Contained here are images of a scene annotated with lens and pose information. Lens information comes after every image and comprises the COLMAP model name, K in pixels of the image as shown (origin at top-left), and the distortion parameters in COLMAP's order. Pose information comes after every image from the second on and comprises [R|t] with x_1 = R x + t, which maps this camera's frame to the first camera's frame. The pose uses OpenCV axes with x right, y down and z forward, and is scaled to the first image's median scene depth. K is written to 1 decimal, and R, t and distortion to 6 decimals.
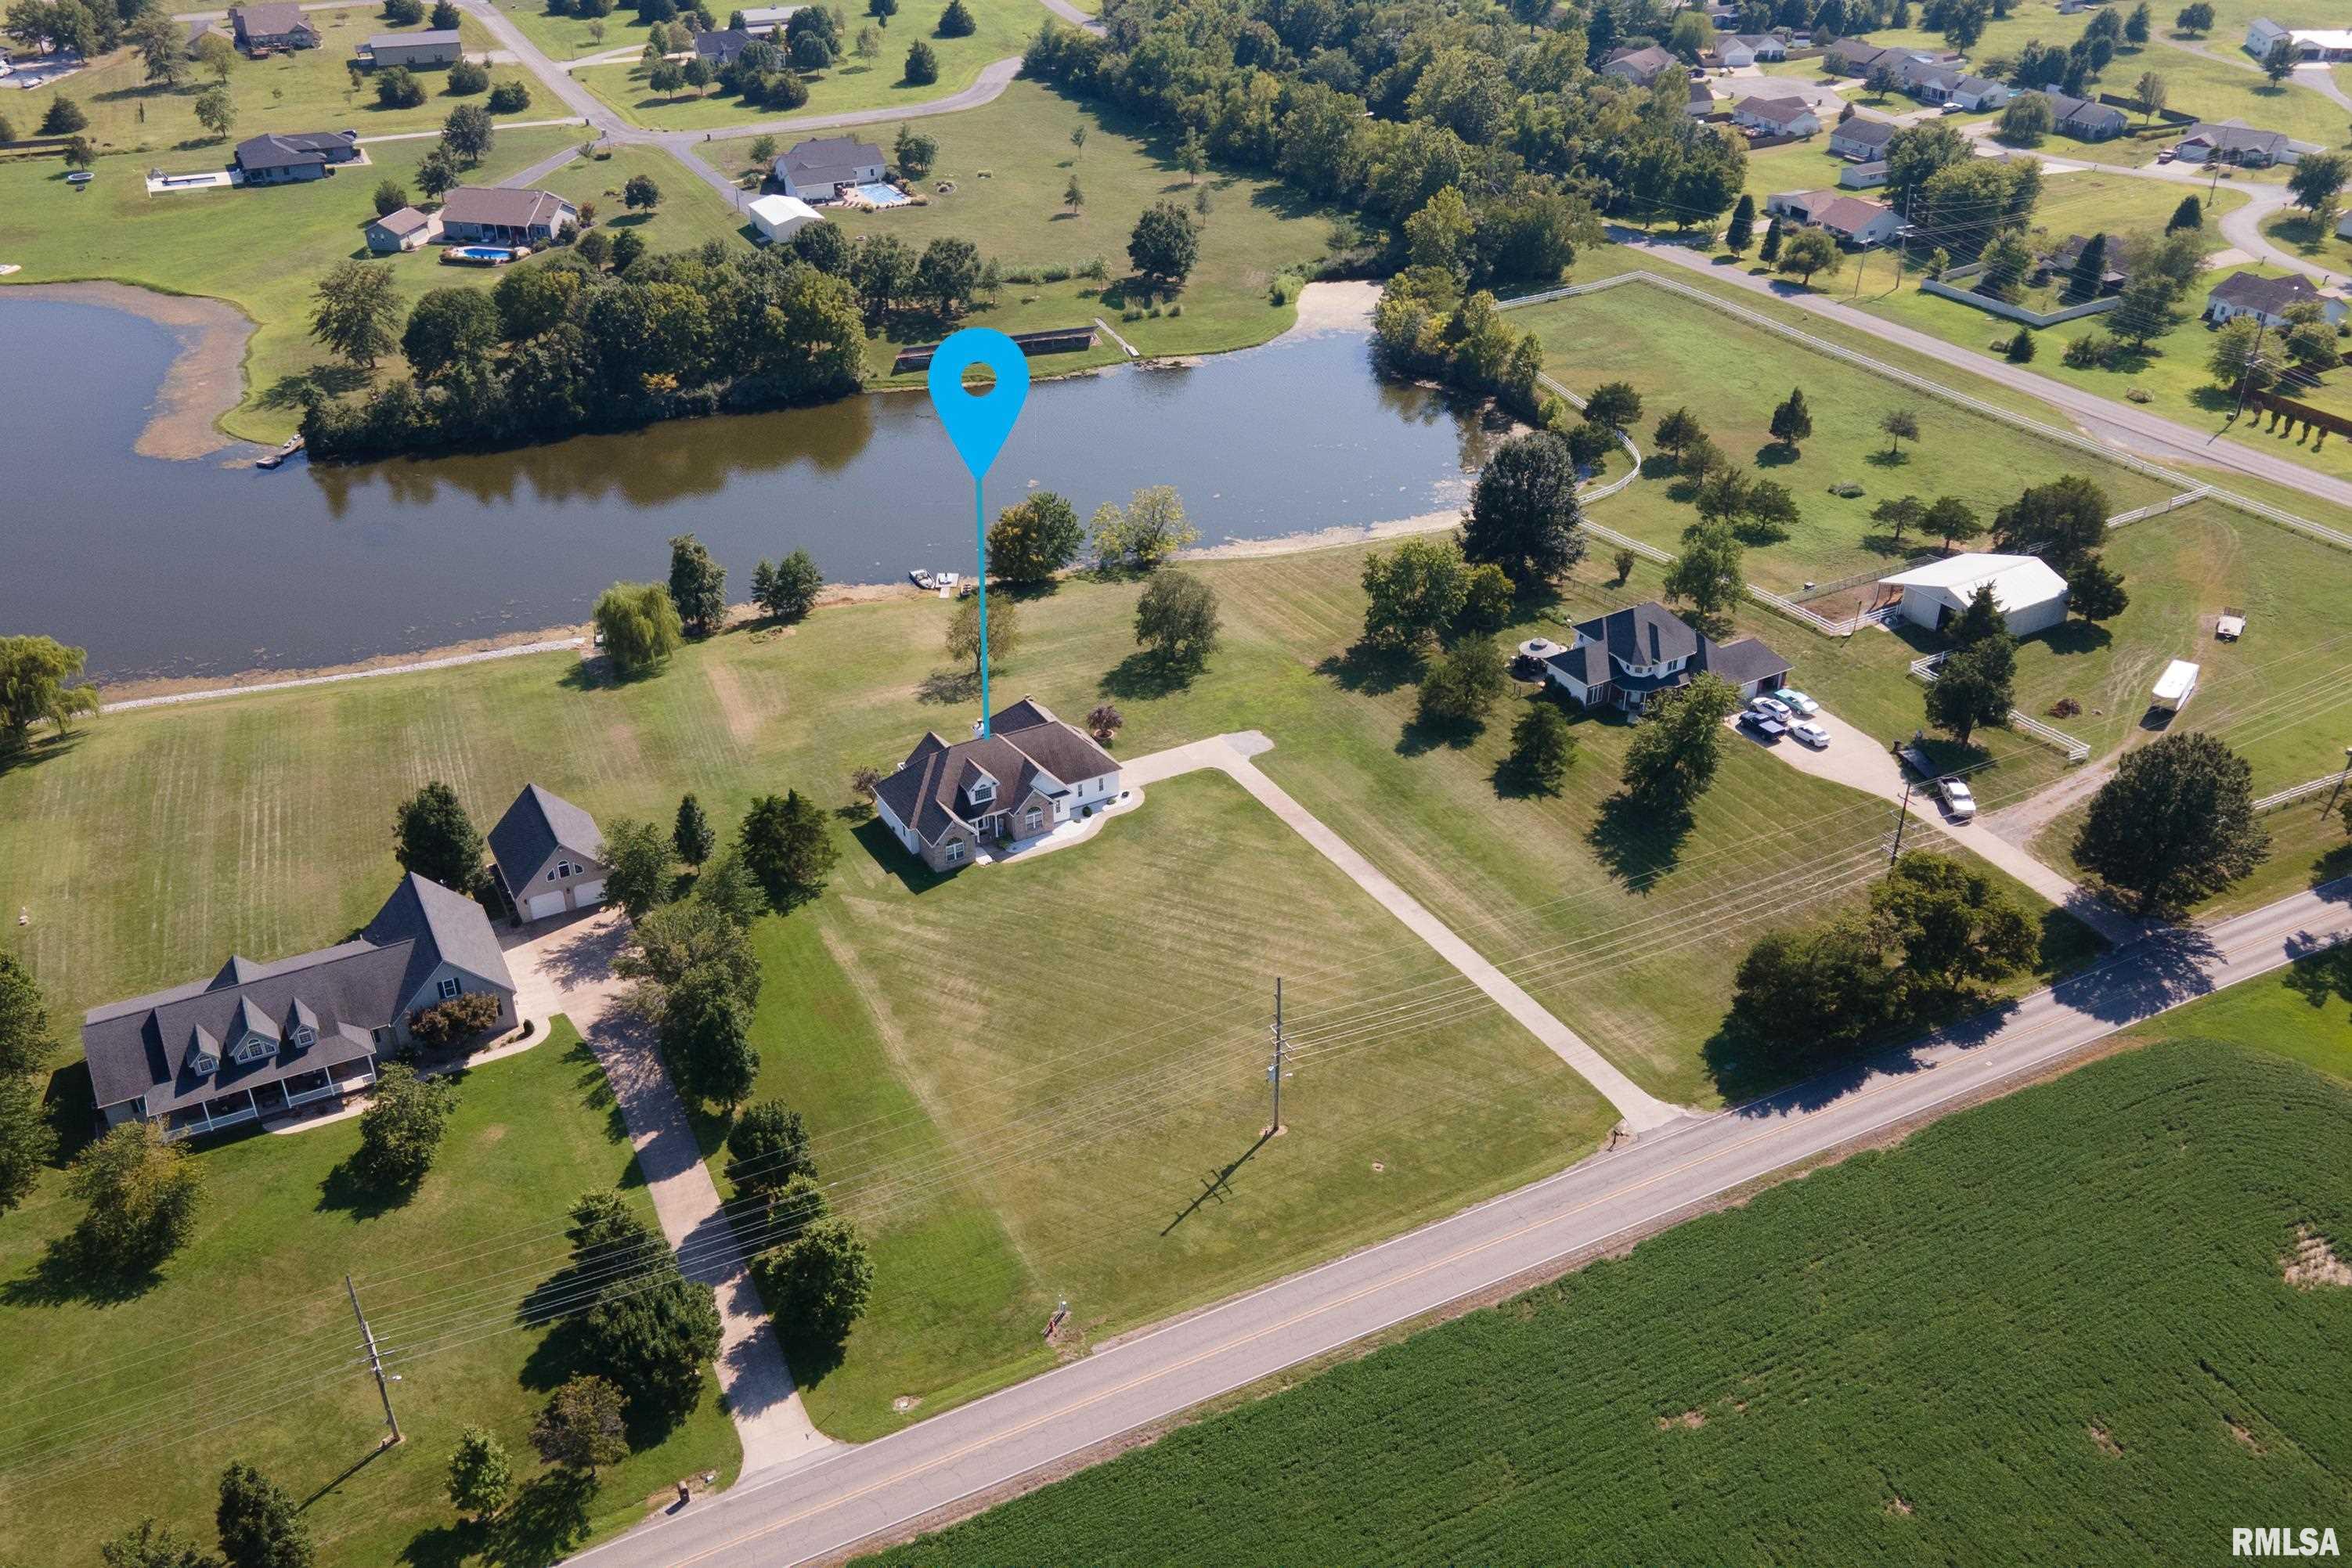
lens RADIAL K [[2040.4, 0, 1181.1], [0, 2040.4, 783.3], [0, 0, 1]] dist [0.028379, 0.001698]
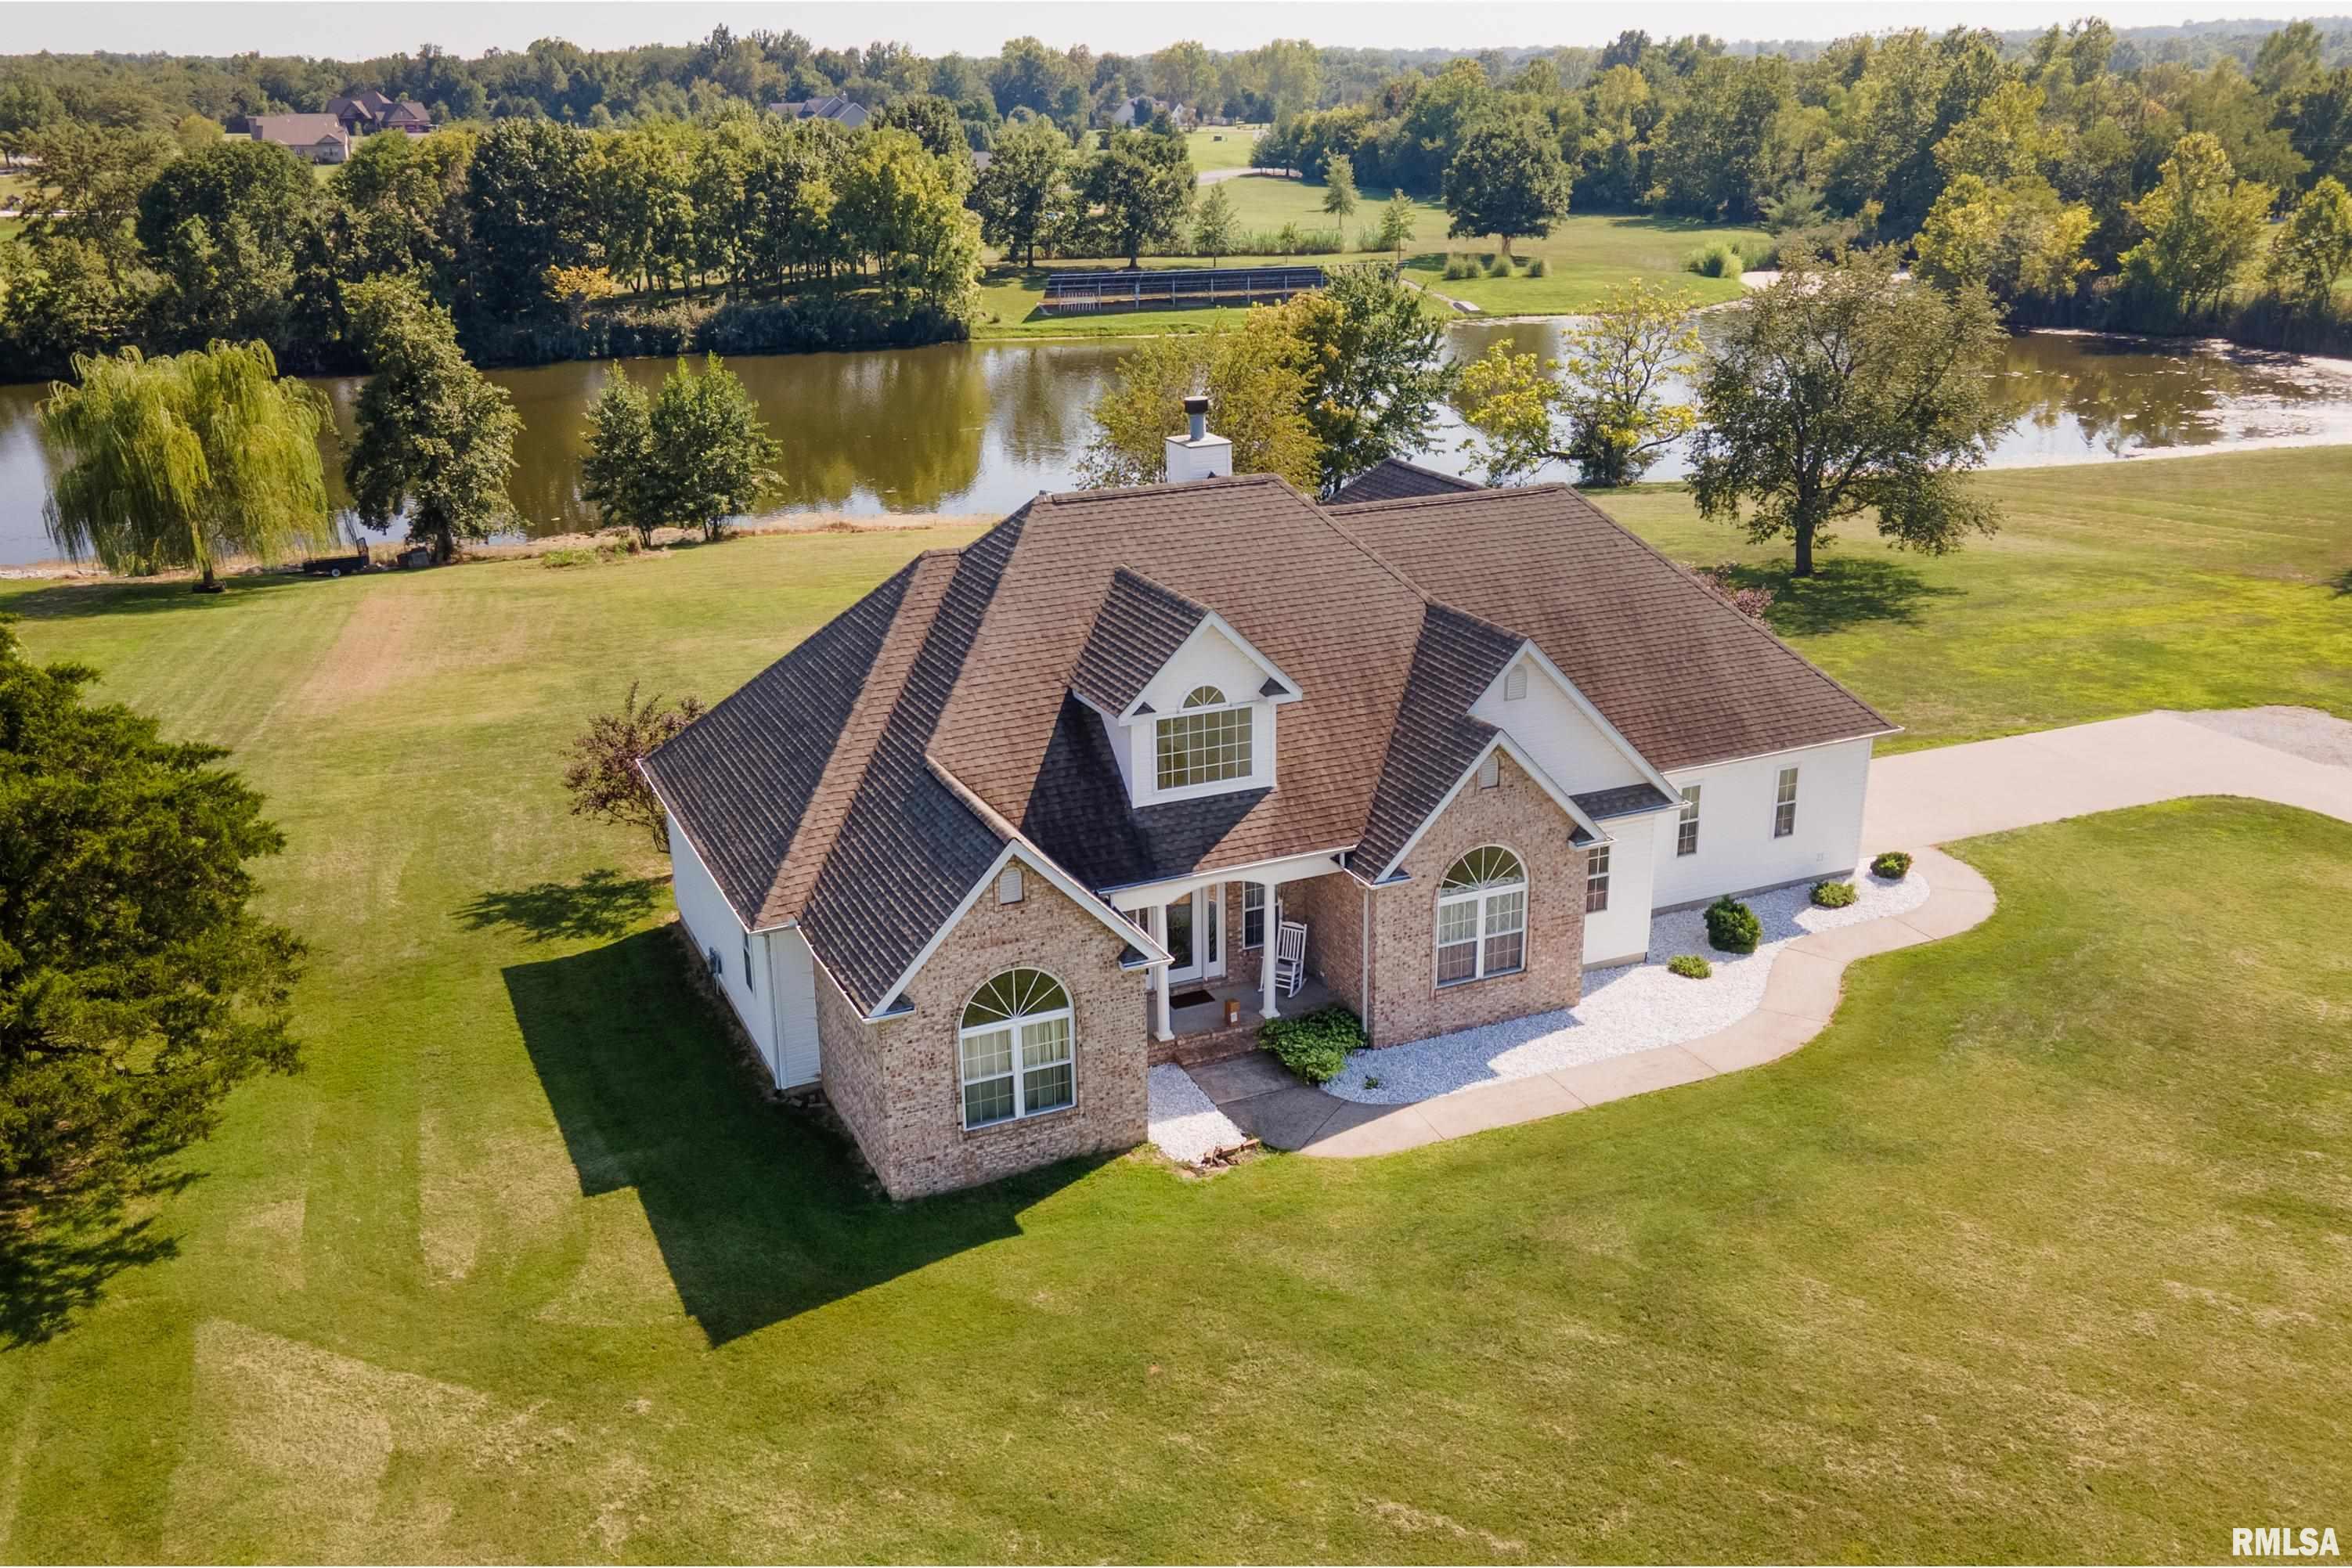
lens RADIAL K [[2040.4, 0, 1177.3], [0, 2040.4, 786.4], [0, 0, 1]] dist [0.028379, 0.001698]
pose [[0.995699, 0.023145, -0.089712, -0.083052], [-0.040519, 0.979568, -0.196989, 0.041939], [0.083320, 0.199777, 0.976293, 0.825532]]
